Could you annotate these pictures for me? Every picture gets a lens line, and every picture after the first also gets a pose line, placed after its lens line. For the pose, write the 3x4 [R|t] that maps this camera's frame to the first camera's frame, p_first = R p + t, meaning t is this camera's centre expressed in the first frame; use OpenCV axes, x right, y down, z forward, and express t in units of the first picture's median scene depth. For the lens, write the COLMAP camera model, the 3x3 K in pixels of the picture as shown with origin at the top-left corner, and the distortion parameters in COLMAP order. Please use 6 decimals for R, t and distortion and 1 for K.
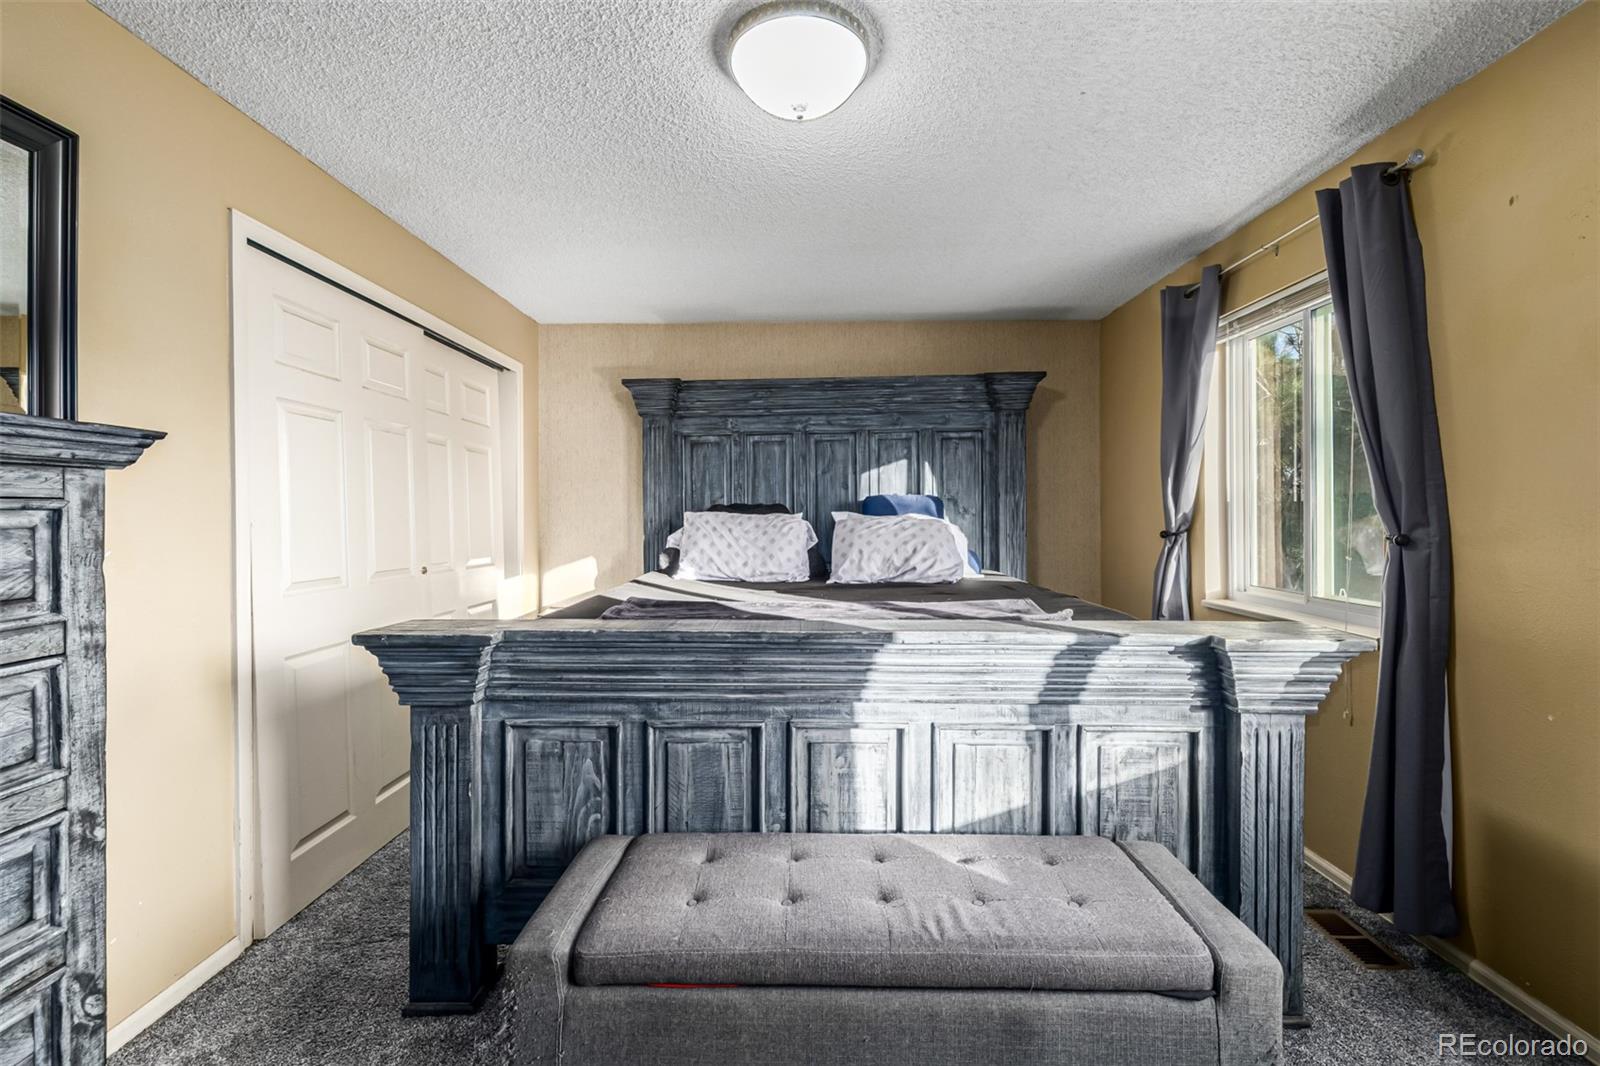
lens RADIAL K [[672.8, 0, 791.4], [0, 672.8, 515.5], [0, 0, 1]] dist [-0.001460, 0.000428]
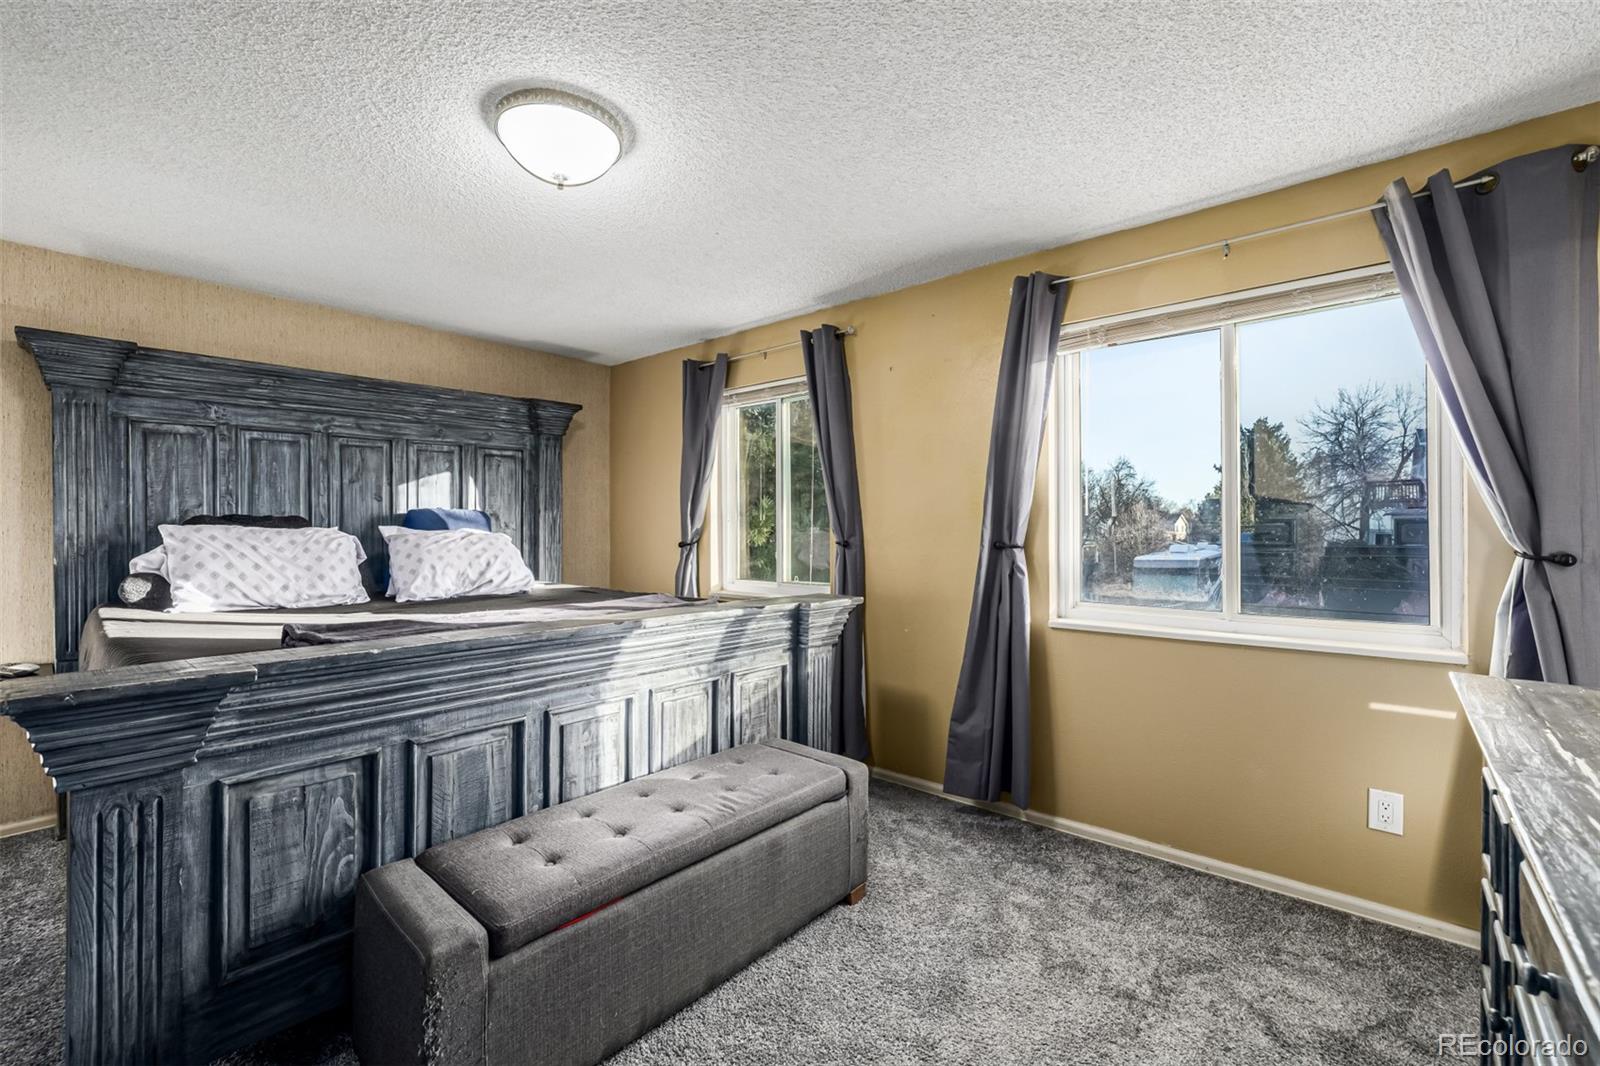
lens RADIAL K [[672.8, 0, 795.2], [0, 672.8, 529.5], [0, 0, 1]] dist [-0.001460, 0.000428]
pose [[0.648194, 0.002454, 0.761471, -0.592260], [-0.000213, 0.999995, -0.003041, 0.004628], [-0.761475, 0.001809, 0.648192, -0.052879]]
